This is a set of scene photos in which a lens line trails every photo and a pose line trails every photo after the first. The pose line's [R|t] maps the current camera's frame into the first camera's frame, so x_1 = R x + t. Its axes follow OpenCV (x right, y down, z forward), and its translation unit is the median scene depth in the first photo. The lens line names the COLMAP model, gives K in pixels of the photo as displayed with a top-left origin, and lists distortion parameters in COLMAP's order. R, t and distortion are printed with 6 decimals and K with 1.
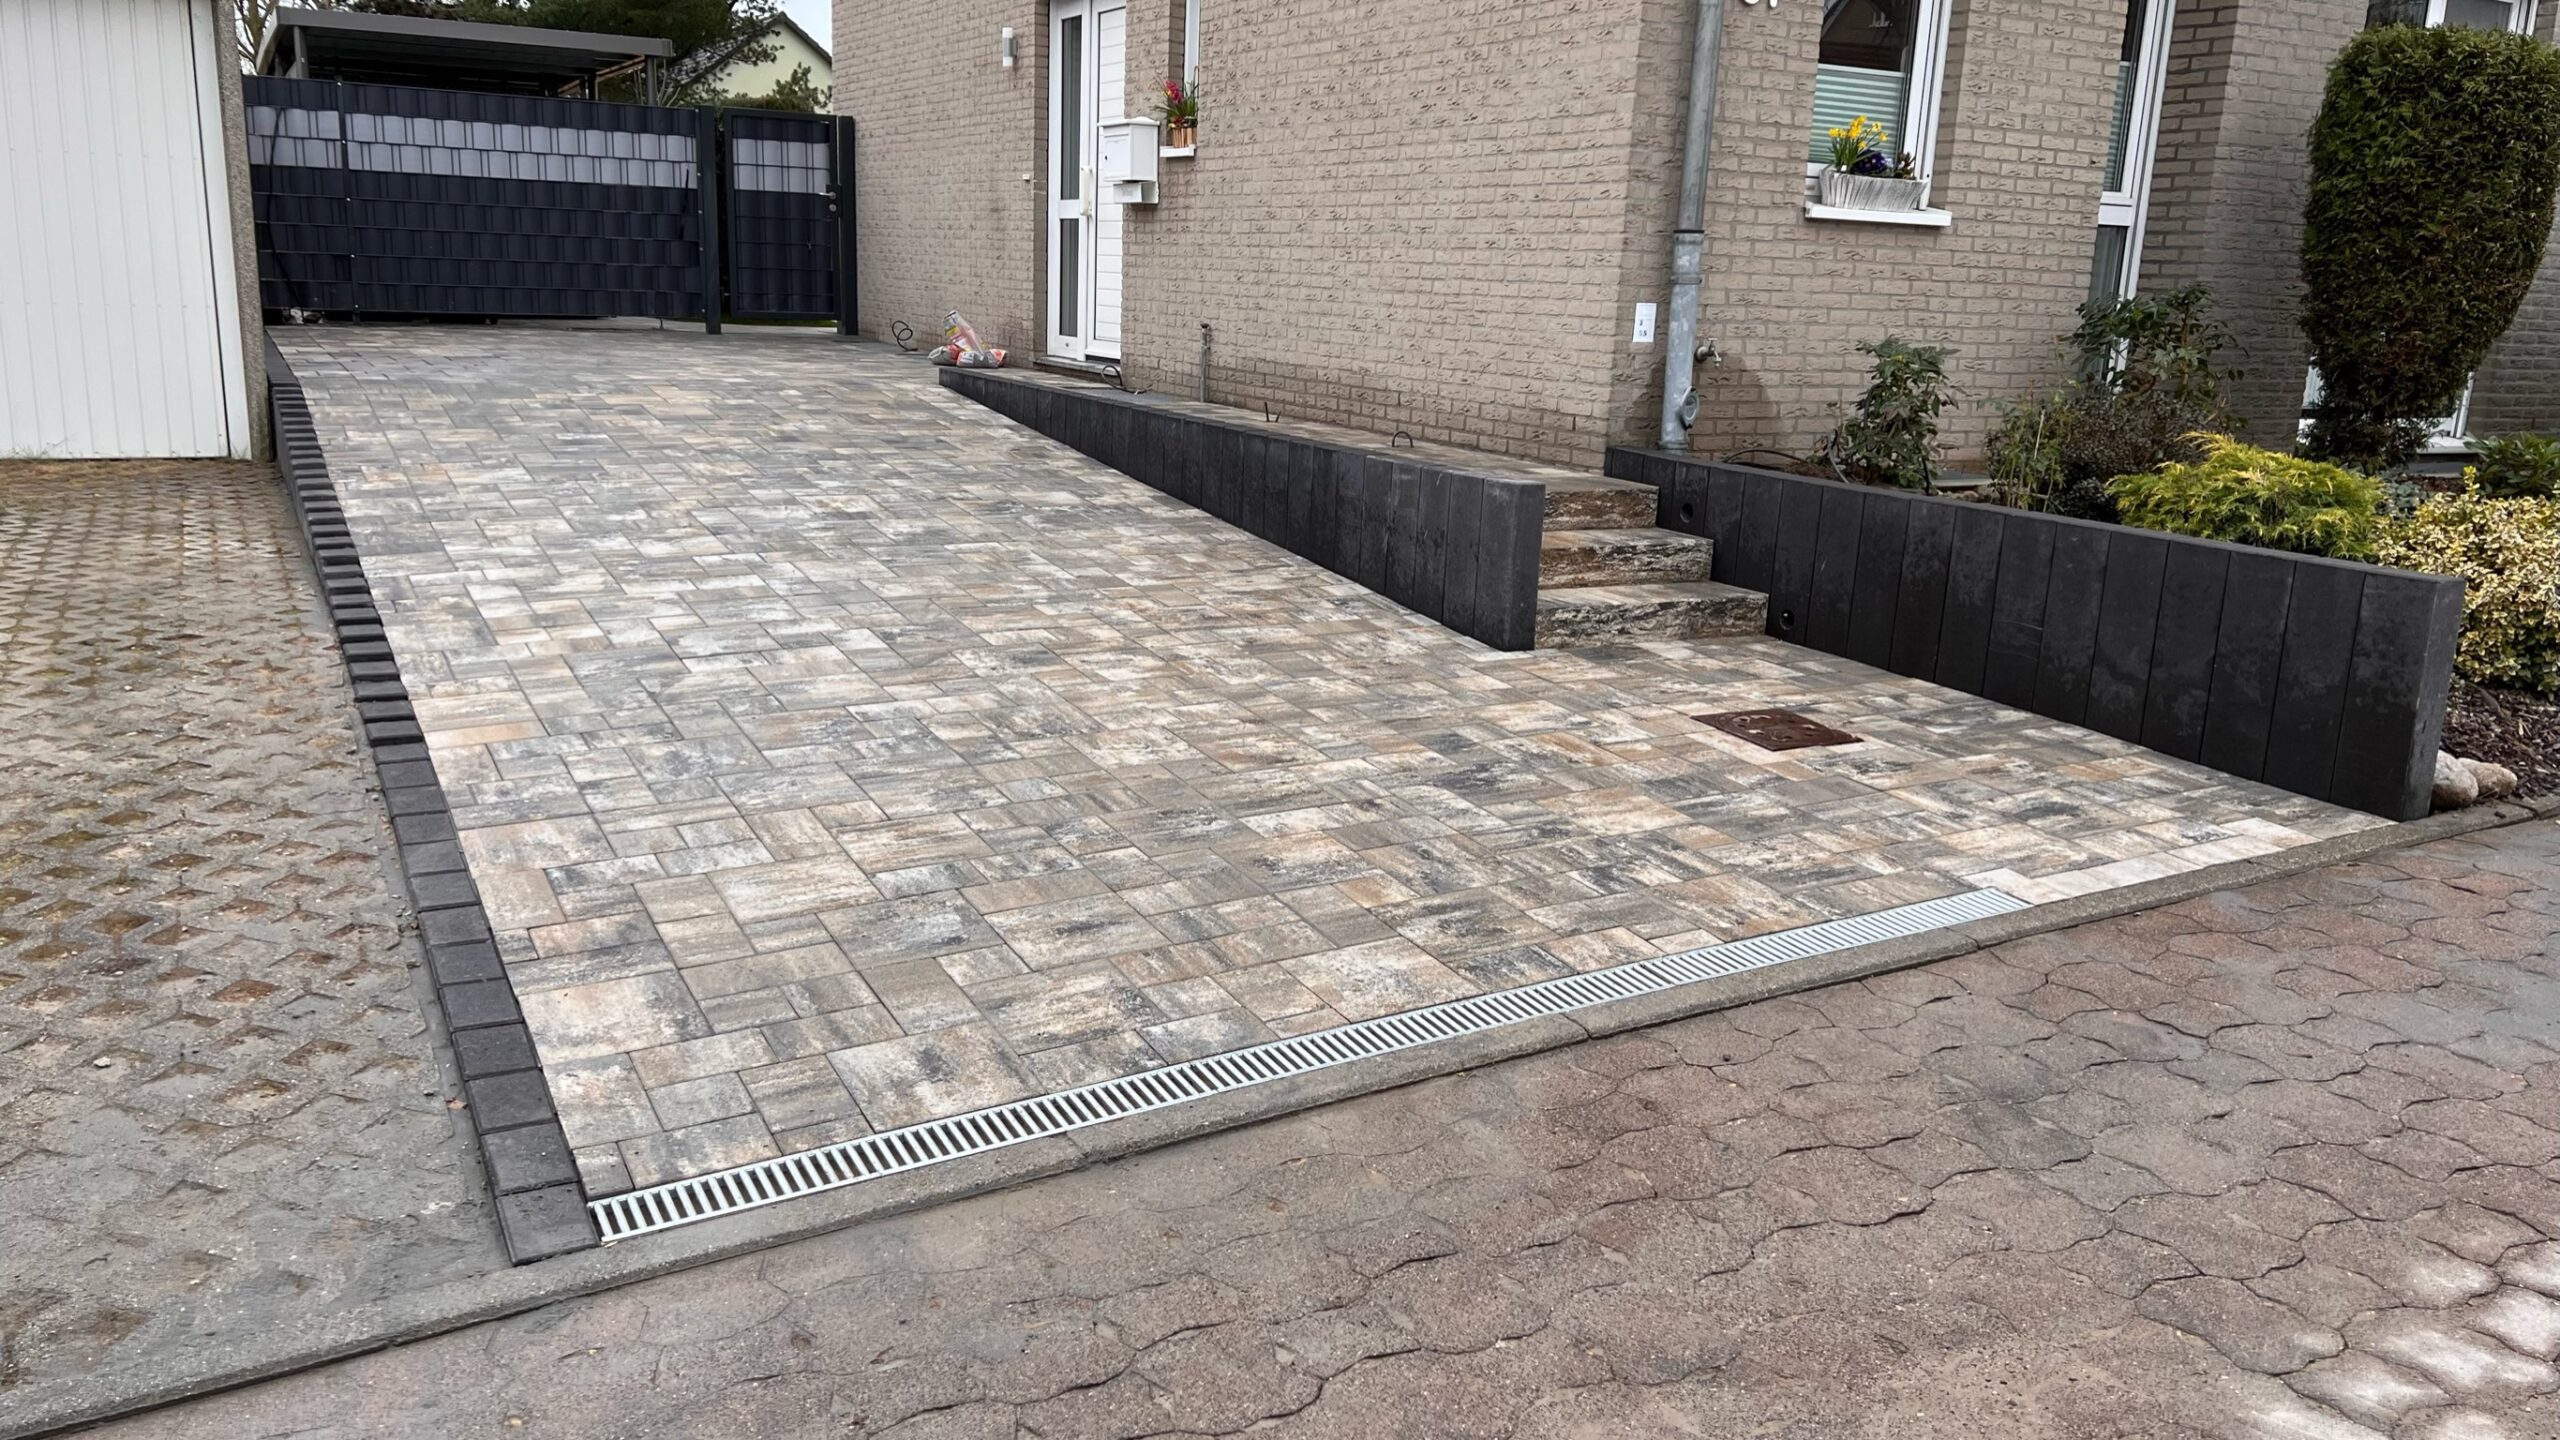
lens RADIAL K [[1818.6, 0, 1273.5], [0, 1818.6, 698.7], [0, 0, 1]] dist [0.047837, -0.047682]
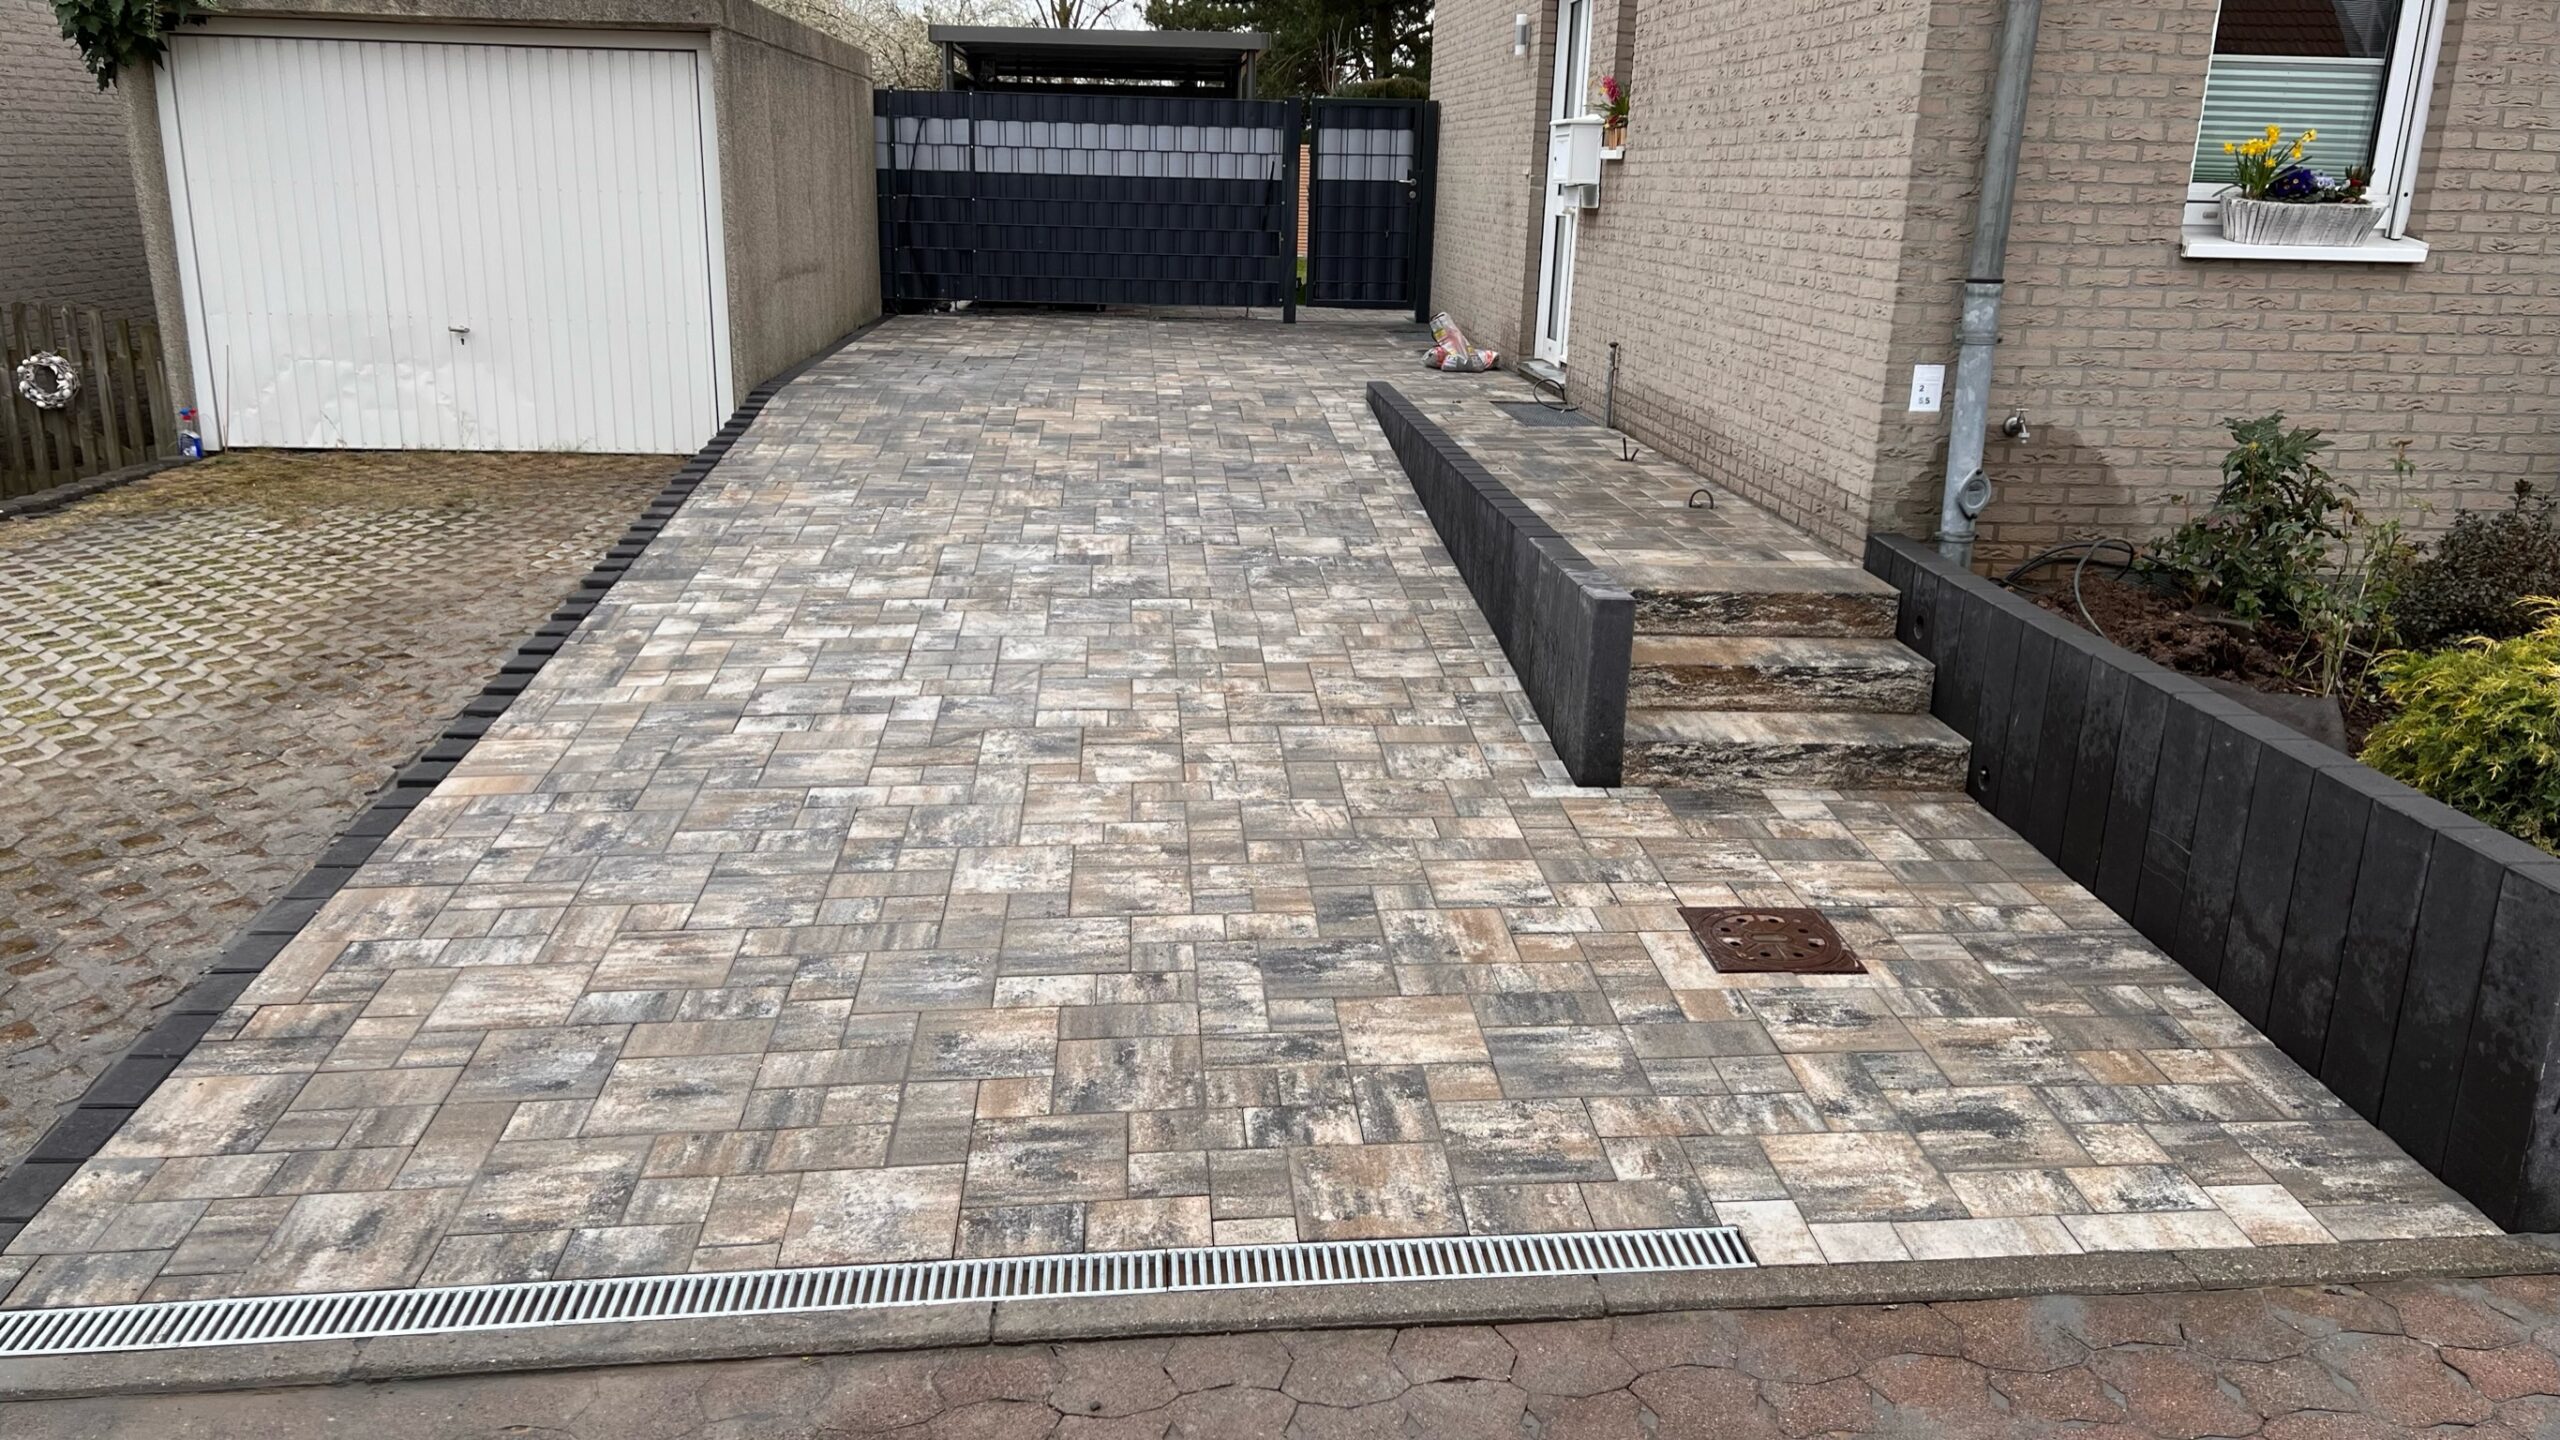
lens RADIAL K [[1818.6, 0, 1298.9], [0, 1818.6, 726.9], [0, 0, 1]] dist [0.047837, -0.047682]
pose [[0.912090, 0.103070, -0.396824, 0.342314], [-0.085035, 0.994395, 0.062830, -0.096101], [0.401075, -0.023563, 0.915742, 0.141950]]
